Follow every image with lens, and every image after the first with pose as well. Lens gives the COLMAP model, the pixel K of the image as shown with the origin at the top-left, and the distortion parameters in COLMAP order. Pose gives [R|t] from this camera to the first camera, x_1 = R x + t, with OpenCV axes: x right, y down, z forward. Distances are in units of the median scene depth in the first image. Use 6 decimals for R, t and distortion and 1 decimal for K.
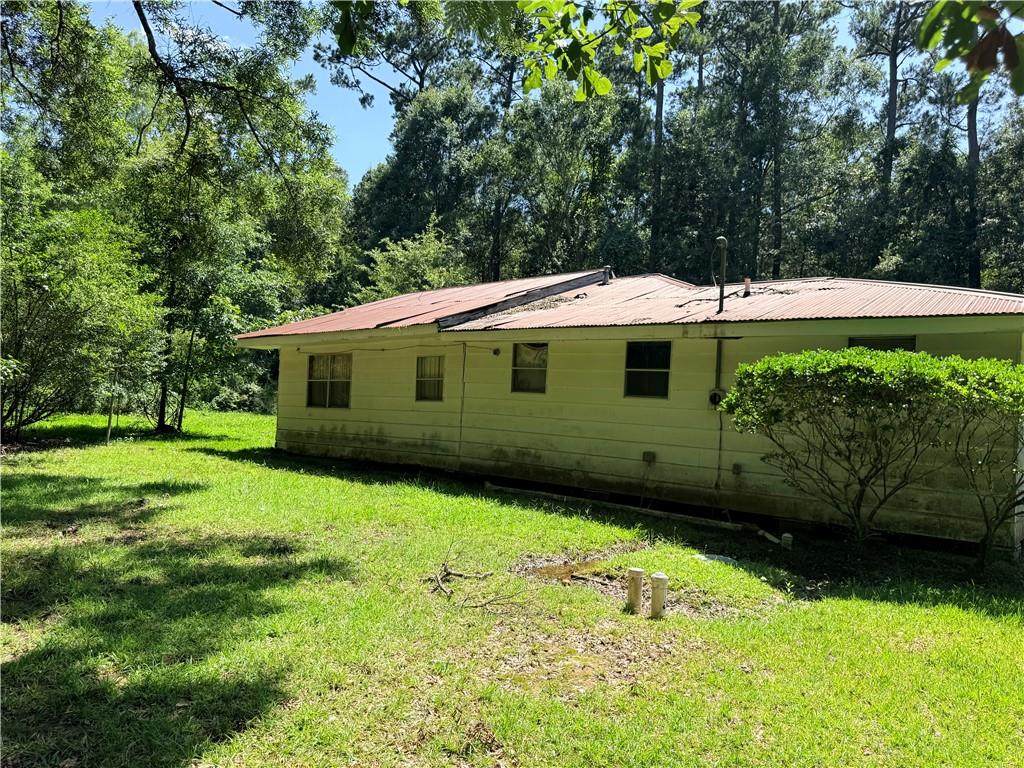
lens RADIAL K [[750.6, 0, 512.0], [0, 750.6, 384.0], [0, 0, 1]] dist [0.076919, -0.109343]
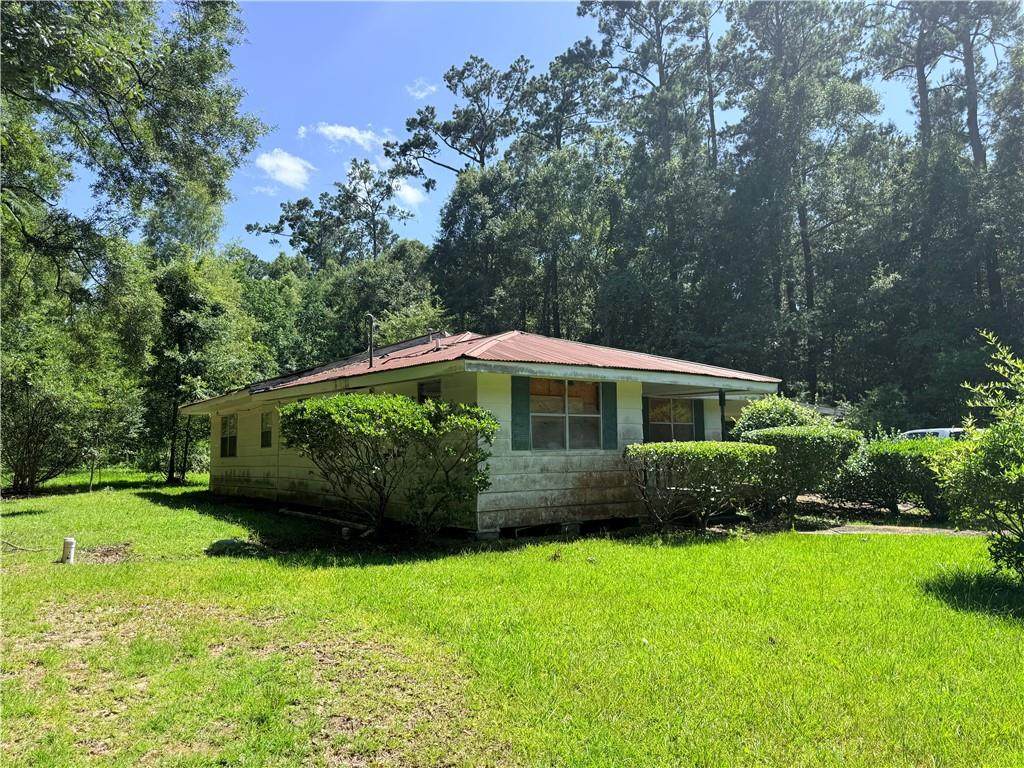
lens RADIAL K [[727.5, 0, 512.0], [0, 727.5, 384.0], [0, 0, 1]] dist [0.061987, -0.000210]
pose [[0.977950, -0.079632, -0.193062, 0.116741], [0.067847, 0.995449, -0.066917, 0.005581], [0.197512, 0.052343, 0.978902, -0.033762]]
